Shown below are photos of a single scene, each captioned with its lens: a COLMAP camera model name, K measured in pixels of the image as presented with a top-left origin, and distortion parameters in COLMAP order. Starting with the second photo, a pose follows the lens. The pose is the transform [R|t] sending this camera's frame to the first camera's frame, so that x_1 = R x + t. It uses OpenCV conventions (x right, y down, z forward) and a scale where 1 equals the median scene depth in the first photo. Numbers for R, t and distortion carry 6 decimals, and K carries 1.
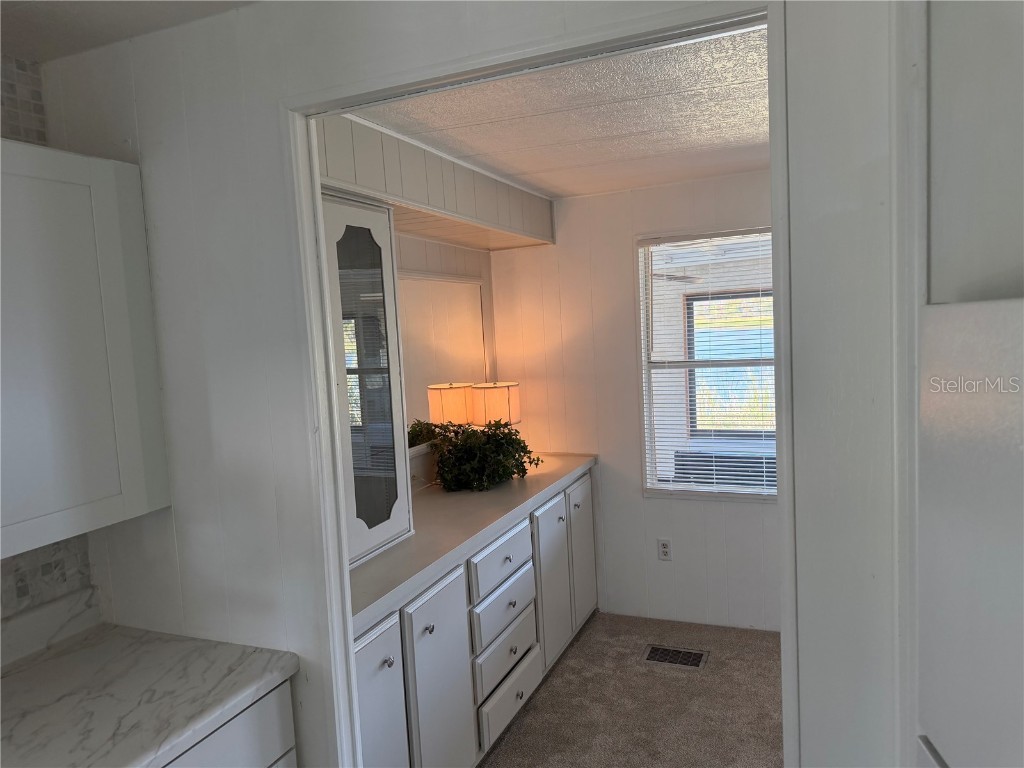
lens RADIAL K [[705.3, 0, 512.0], [0, 705.3, 384.0], [0, 0, 1]] dist [-0.000388, -0.000769]
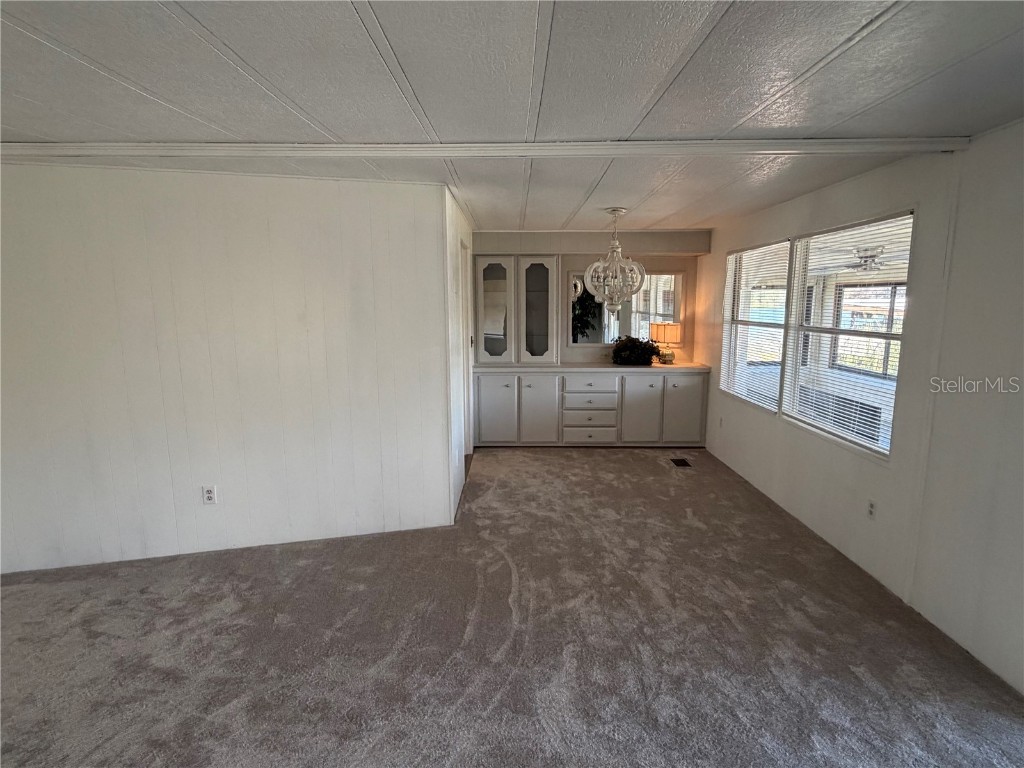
lens RADIAL K [[534.8, 0, 512.0], [0, 534.8, 384.0], [0, 0, 1]] dist [-0.135844, -0.000179]
pose [[0.388281, 0.193512, -0.900994, 1.188966], [-0.086693, 0.981038, 0.173344, -0.052328], [0.917454, 0.010803, 0.397695, -0.045557]]
